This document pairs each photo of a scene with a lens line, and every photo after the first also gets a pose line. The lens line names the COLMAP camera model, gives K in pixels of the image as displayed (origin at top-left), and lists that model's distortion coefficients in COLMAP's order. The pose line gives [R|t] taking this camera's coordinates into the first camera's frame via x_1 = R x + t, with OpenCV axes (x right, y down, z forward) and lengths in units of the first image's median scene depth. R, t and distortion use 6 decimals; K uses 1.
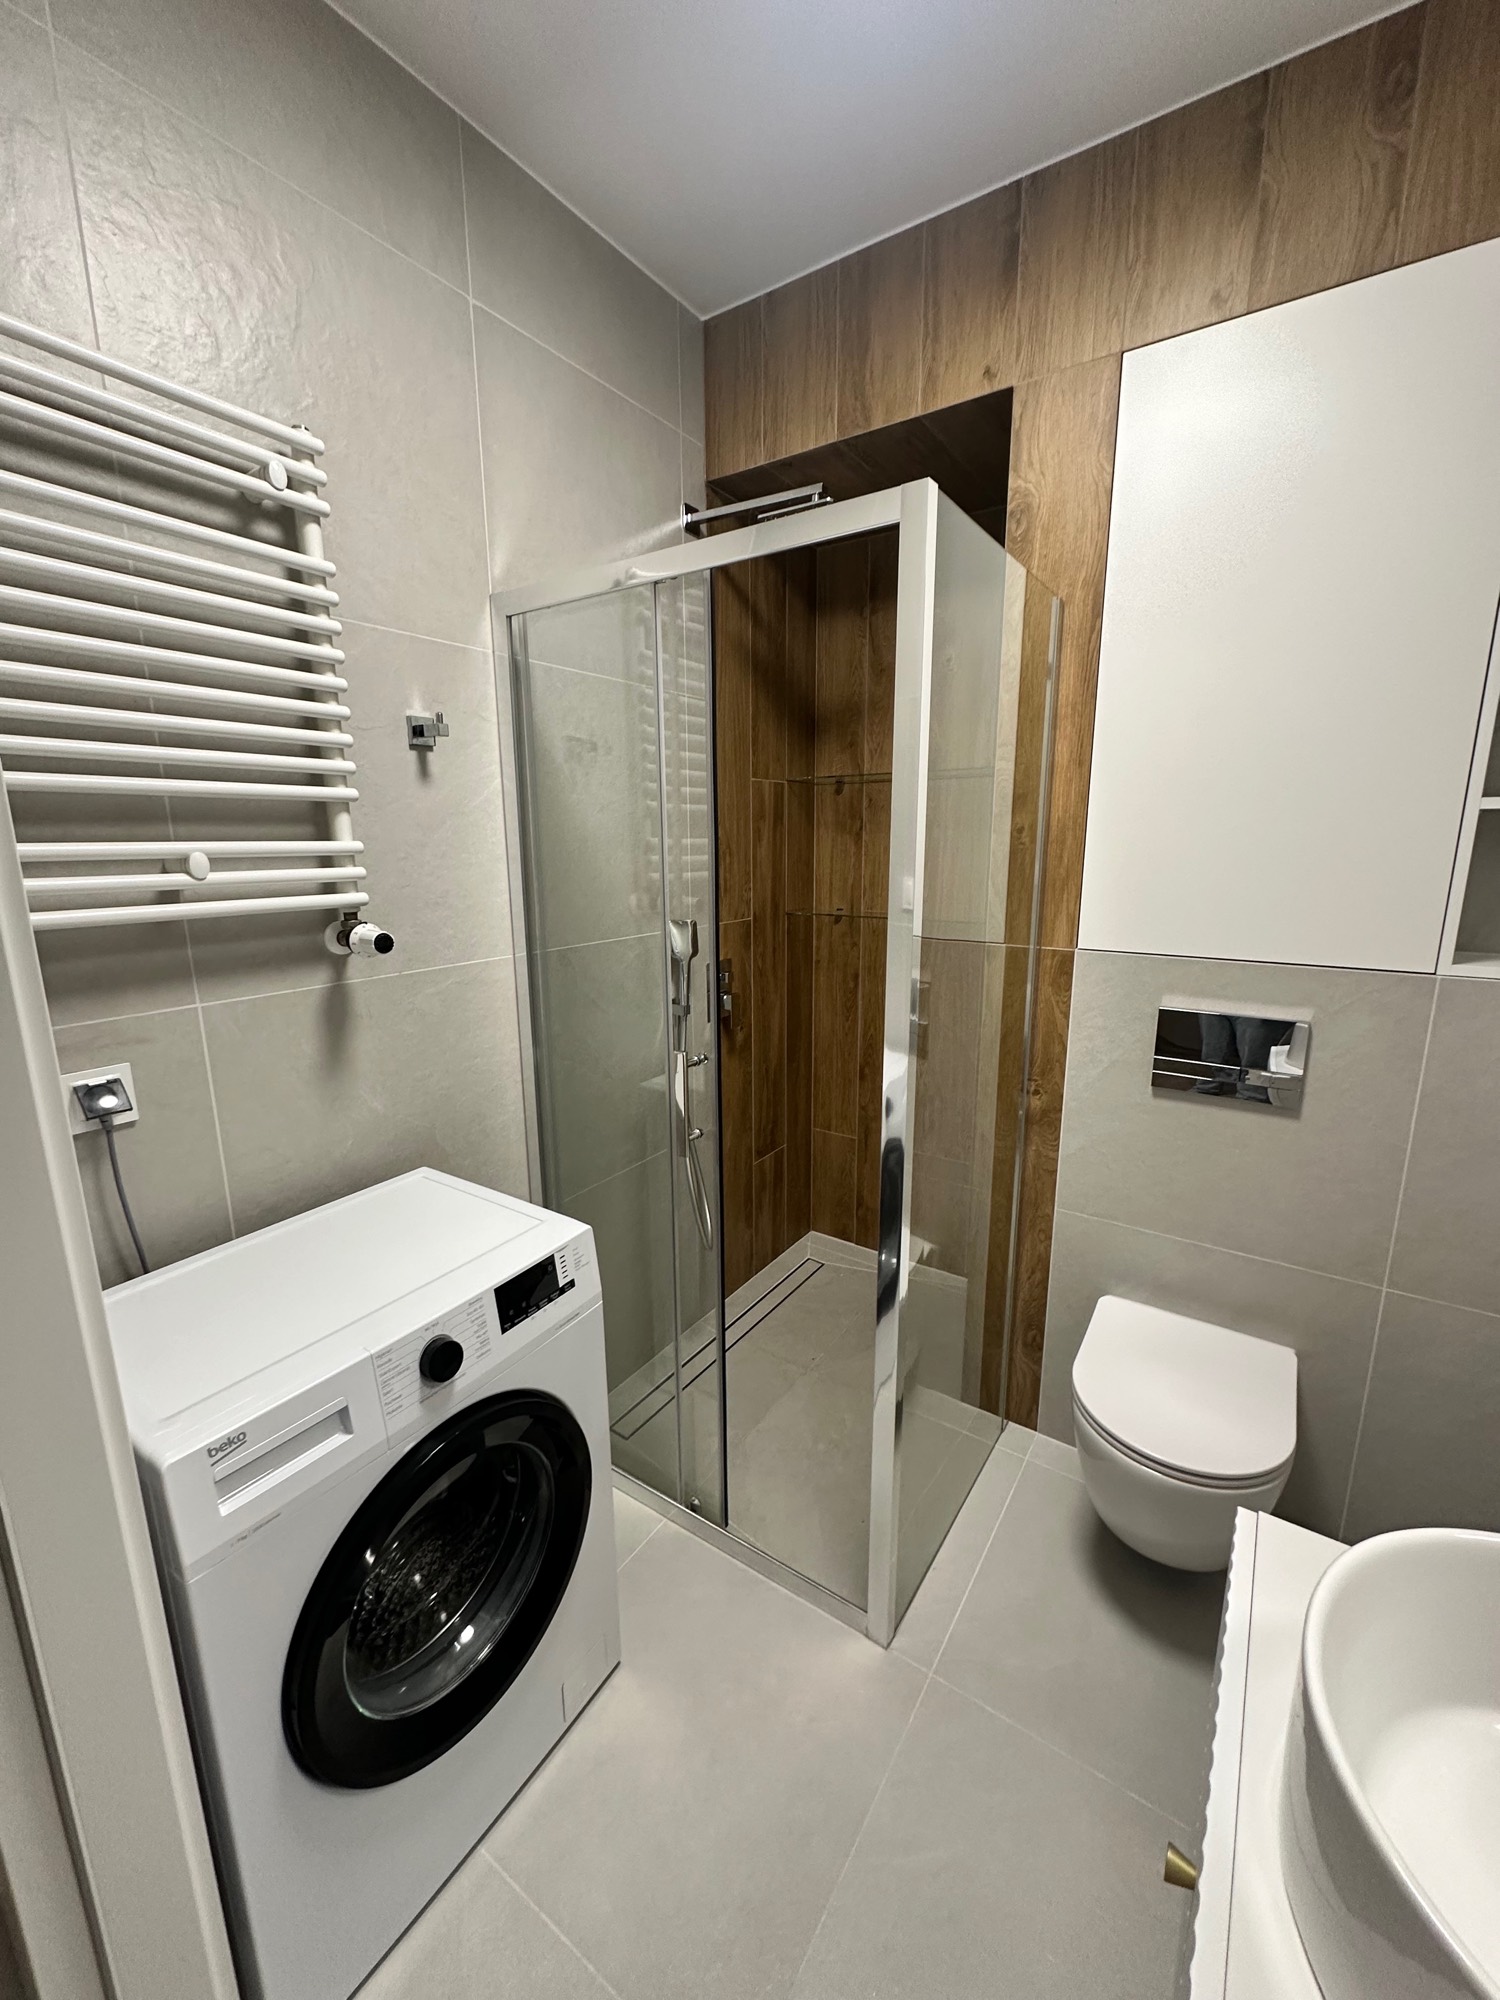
lens RADIAL K [[799.2, 0, 745.9], [0, 799.2, 1000.8], [0, 0, 1]] dist [-0.003739, 0.000641]
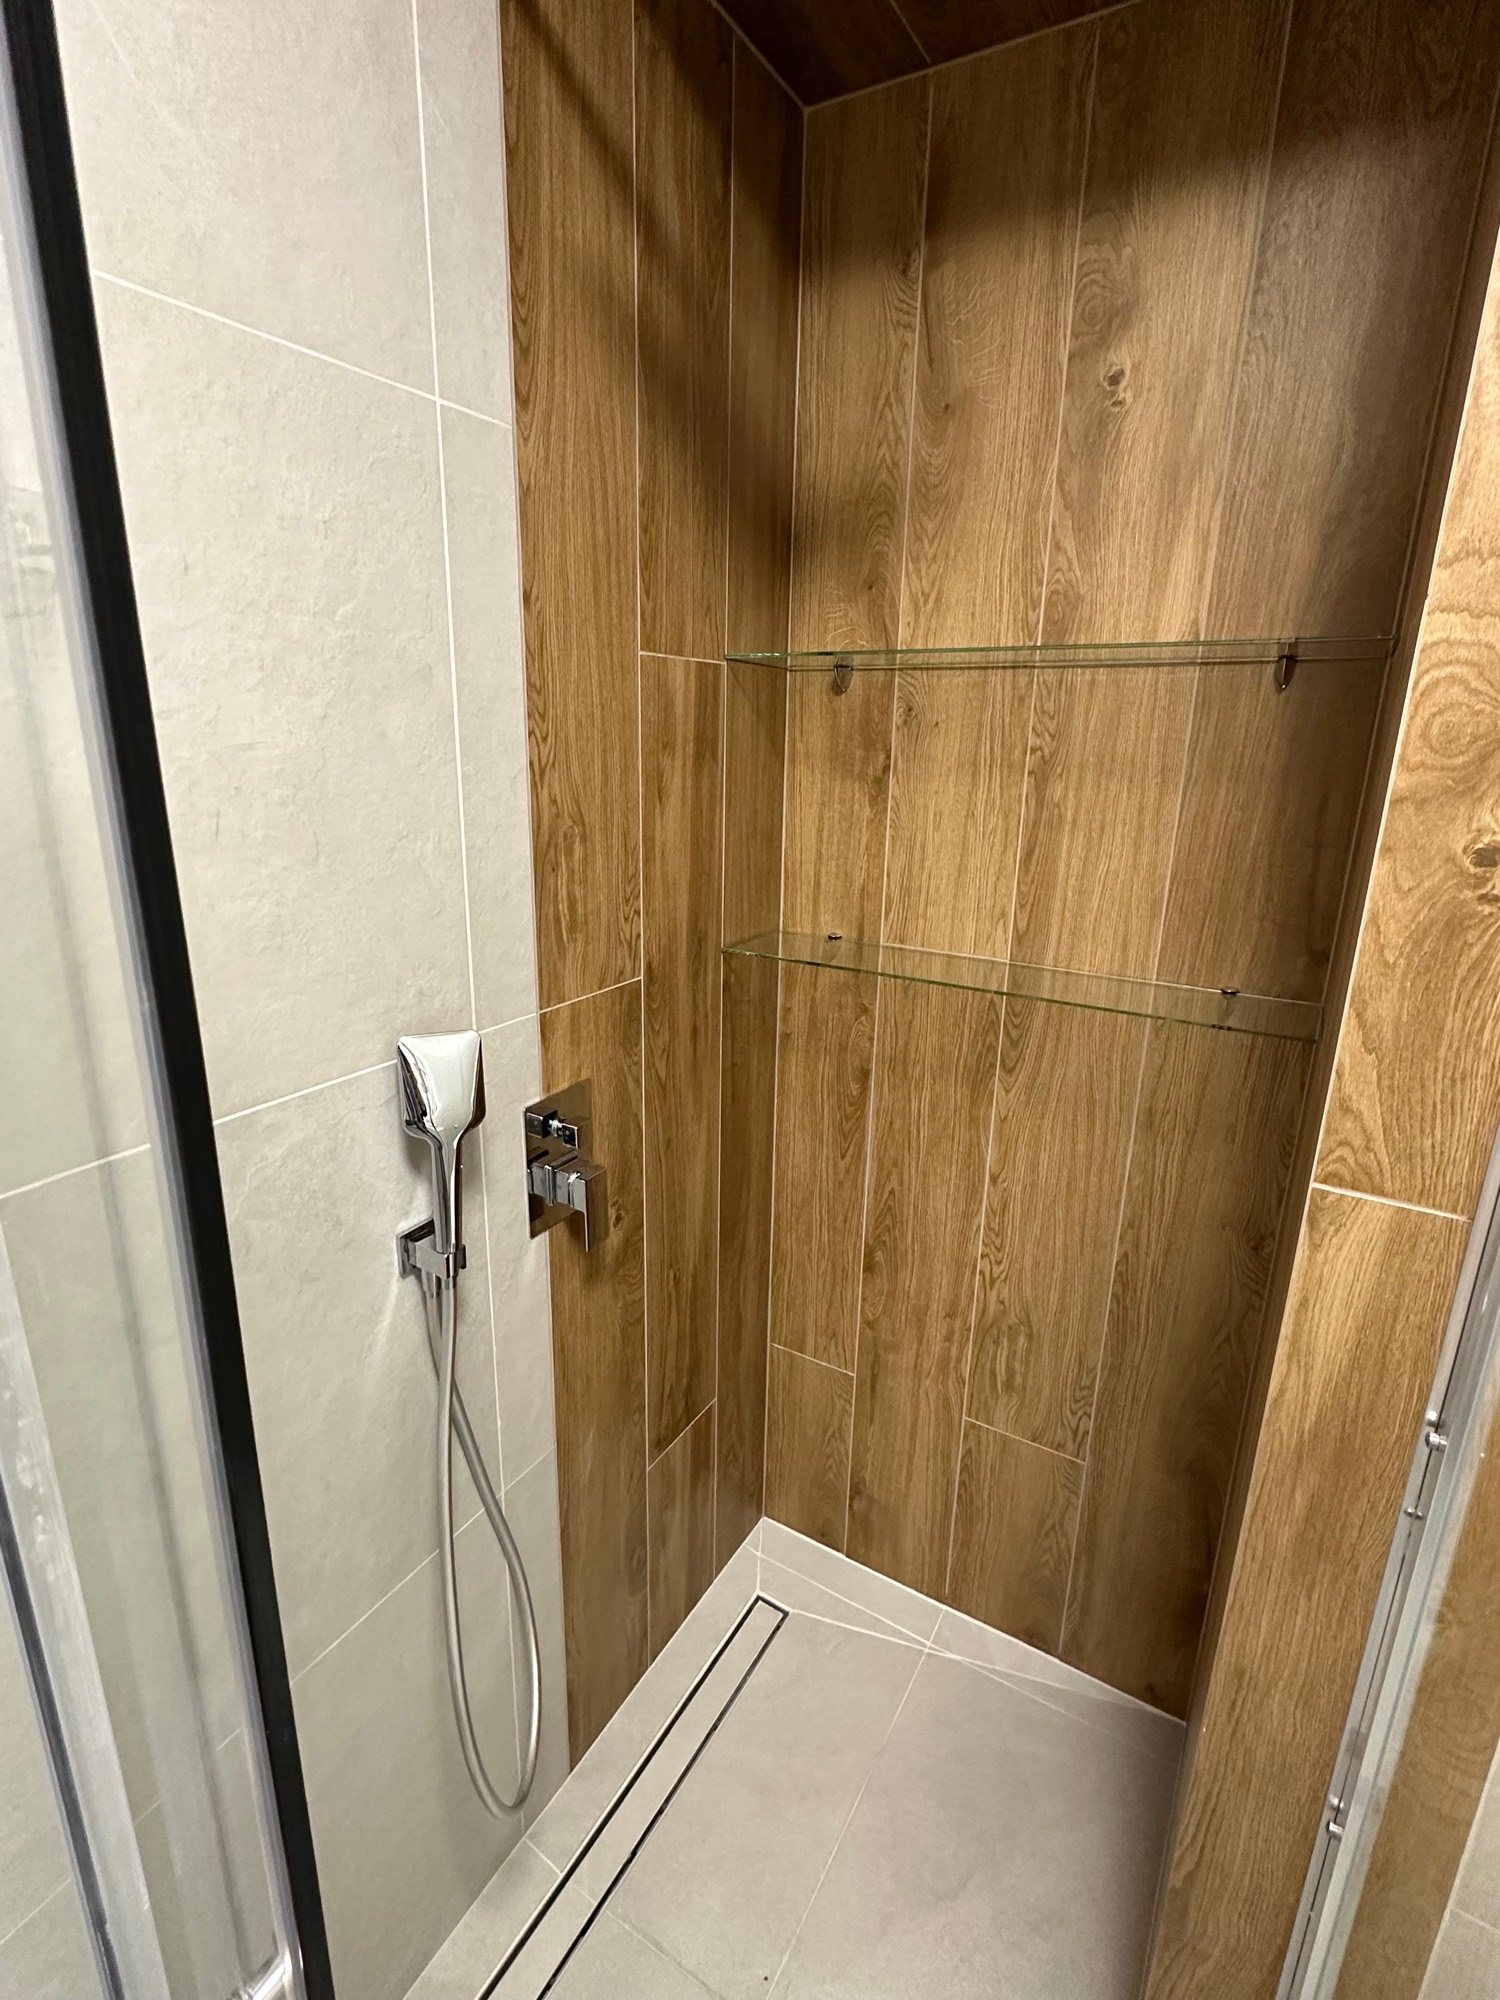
lens RADIAL K [[952.0, 0, 738.5], [0, 952.0, 994.9], [0, 0, 1]] dist [-0.000894, -0.001152]
pose [[0.998428, 0.010976, 0.054955, 0.031050], [-0.014865, 0.997375, 0.070864, -0.128147], [-0.054033, -0.071569, 0.995971, 0.462331]]
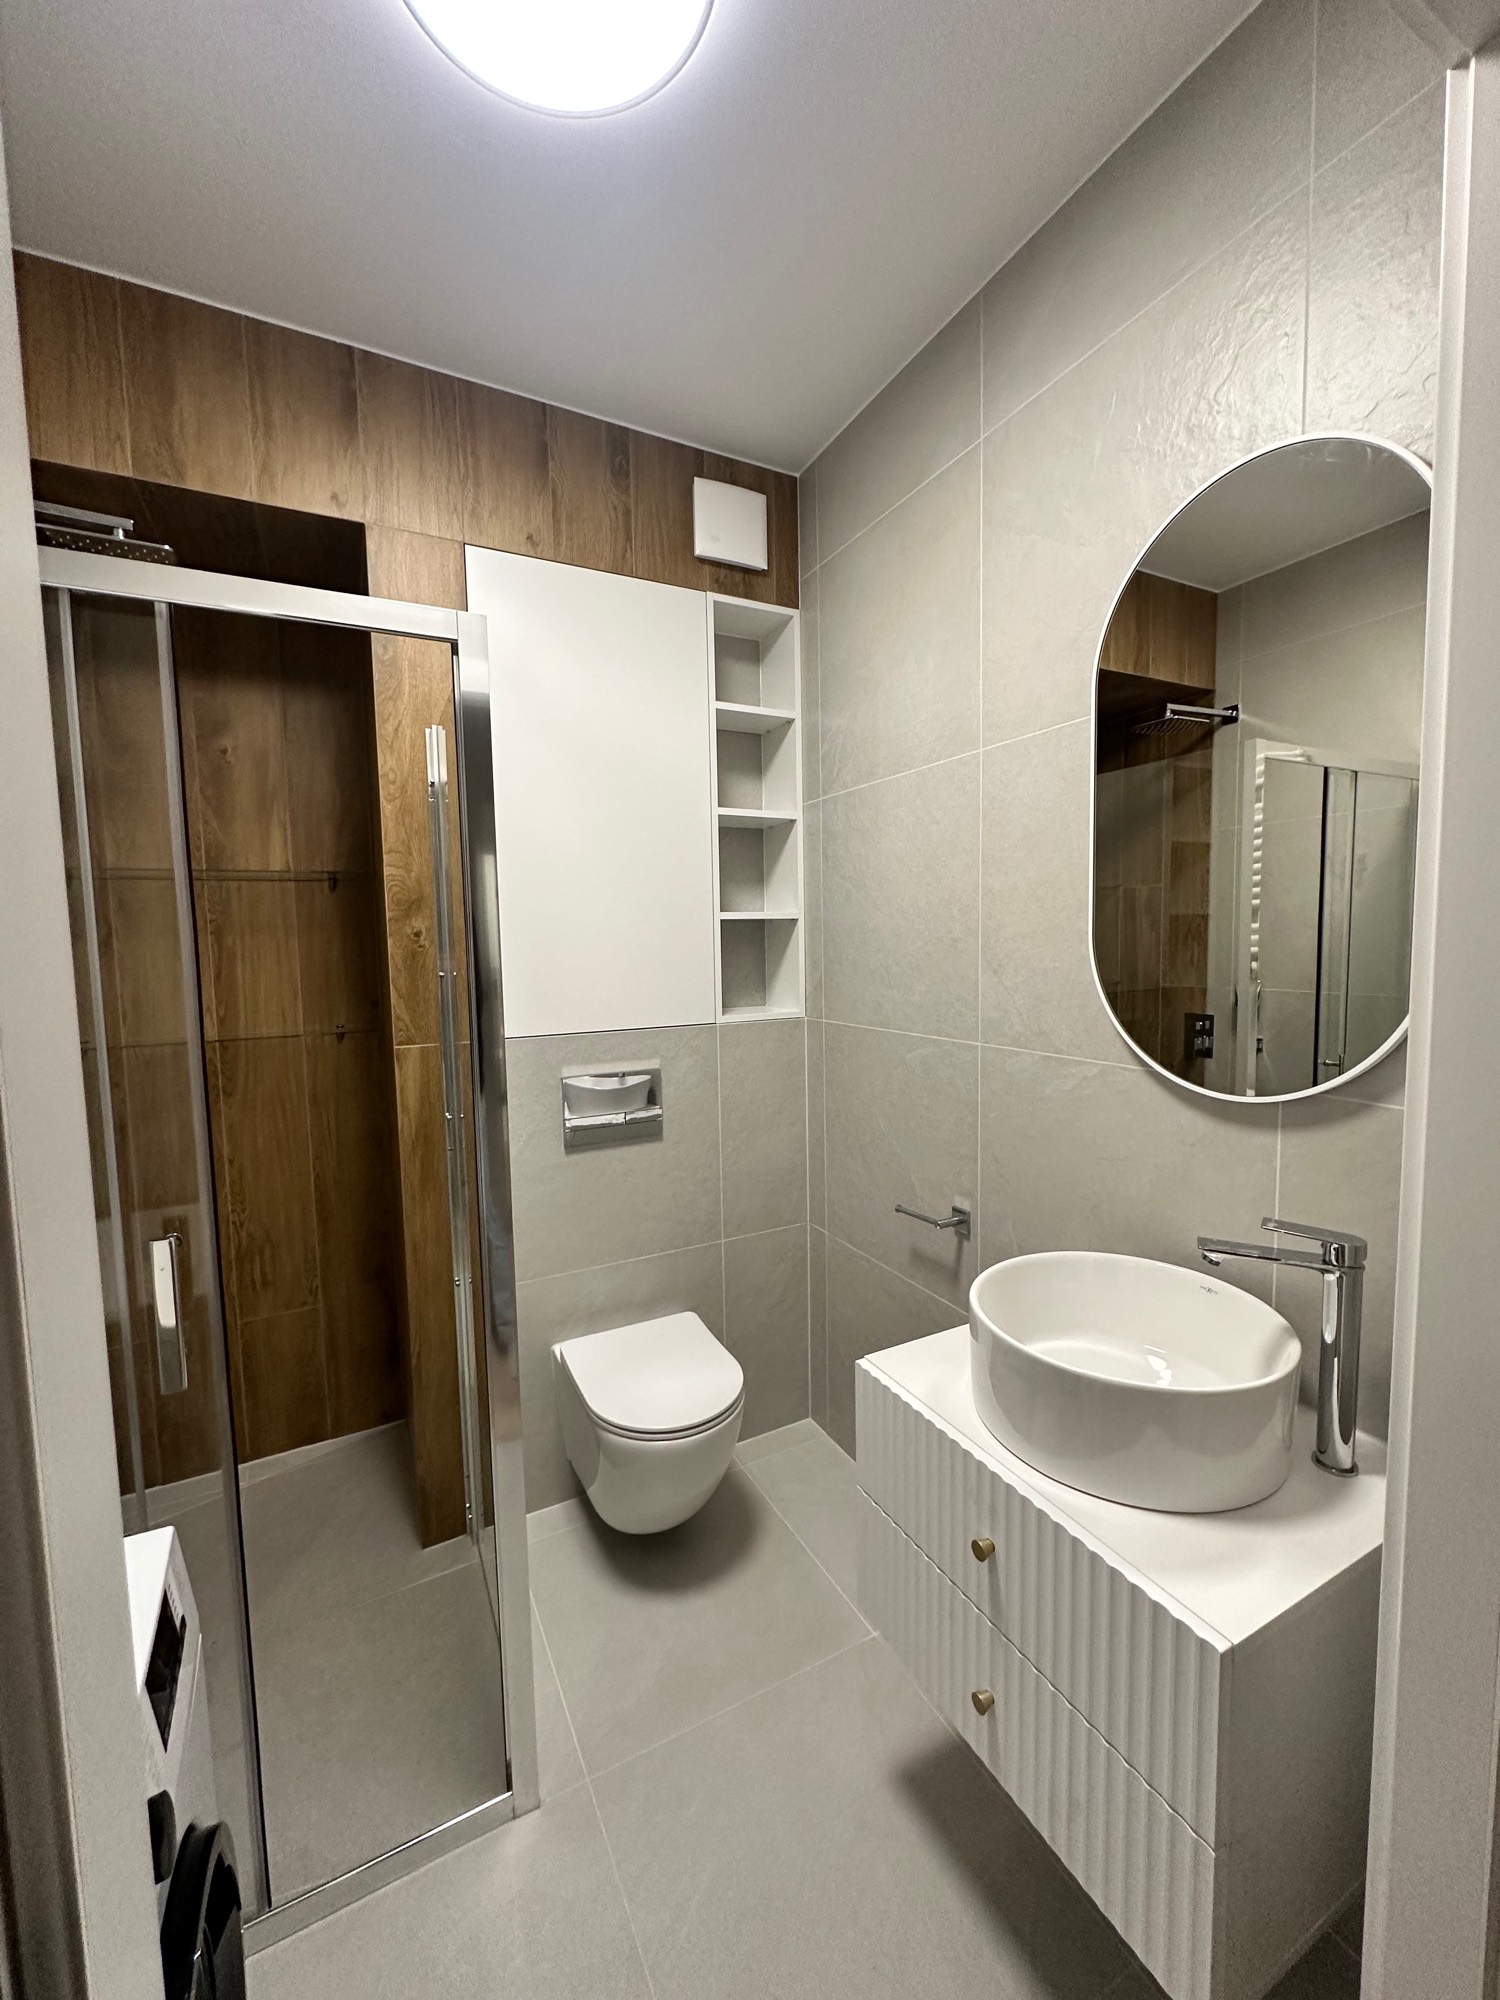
lens RADIAL K [[799.2, 0, 755.3], [0, 799.2, 999.2], [0, 0, 1]] dist [-0.003739, 0.000641]
pose [[0.470593, -0.072097, 0.879400, -0.256508], [0.194126, 0.980695, -0.023481, -0.015529], [-0.860730, 0.181765, 0.475505, 0.105013]]
